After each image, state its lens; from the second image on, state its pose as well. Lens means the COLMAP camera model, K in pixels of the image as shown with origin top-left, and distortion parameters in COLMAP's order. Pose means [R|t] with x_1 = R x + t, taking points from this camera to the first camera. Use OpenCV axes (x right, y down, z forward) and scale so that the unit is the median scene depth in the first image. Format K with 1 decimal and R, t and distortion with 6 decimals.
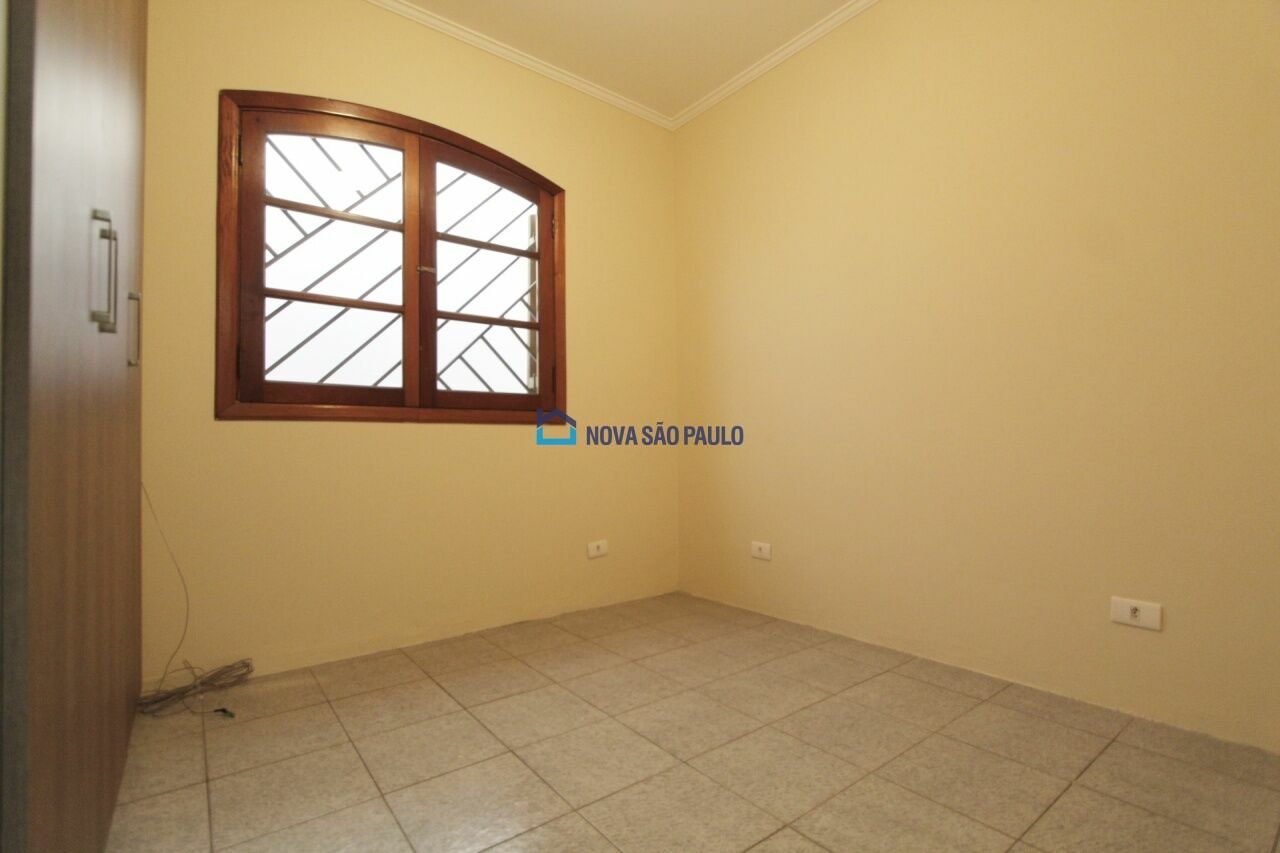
lens RADIAL K [[589.7, 0, 637.7], [0, 589.7, 434.1], [0, 0, 1]] dist [-0.014548, -0.000177]
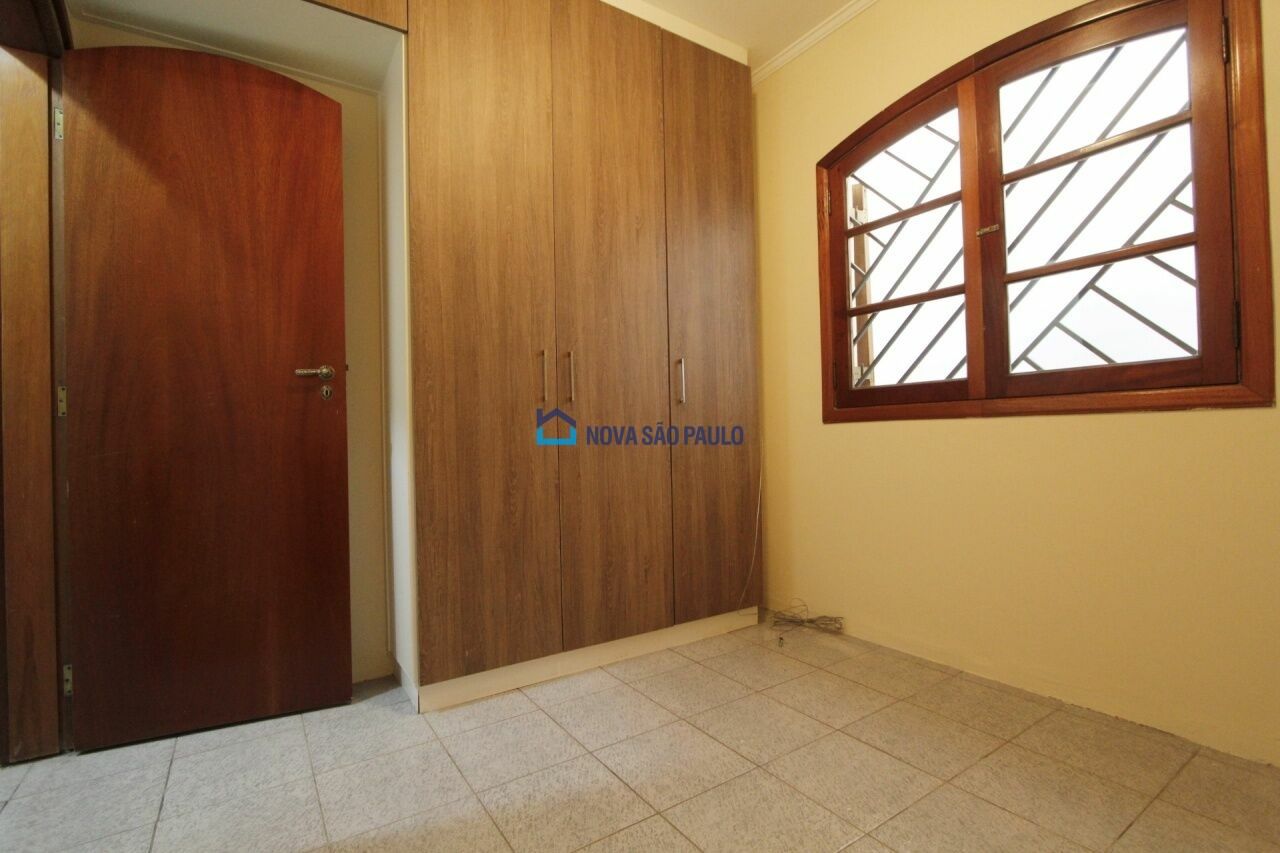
lens RADIAL K [[589.7, 0, 637.7], [0, 589.7, 434.1], [0, 0, 1]] dist [-0.014548, -0.000177]
pose [[-0.063236, 0.010166, -0.997947, 0.511889], [0.044765, 0.998971, 0.007340, -0.025038], [0.996994, -0.044209, -0.063626, 0.578913]]
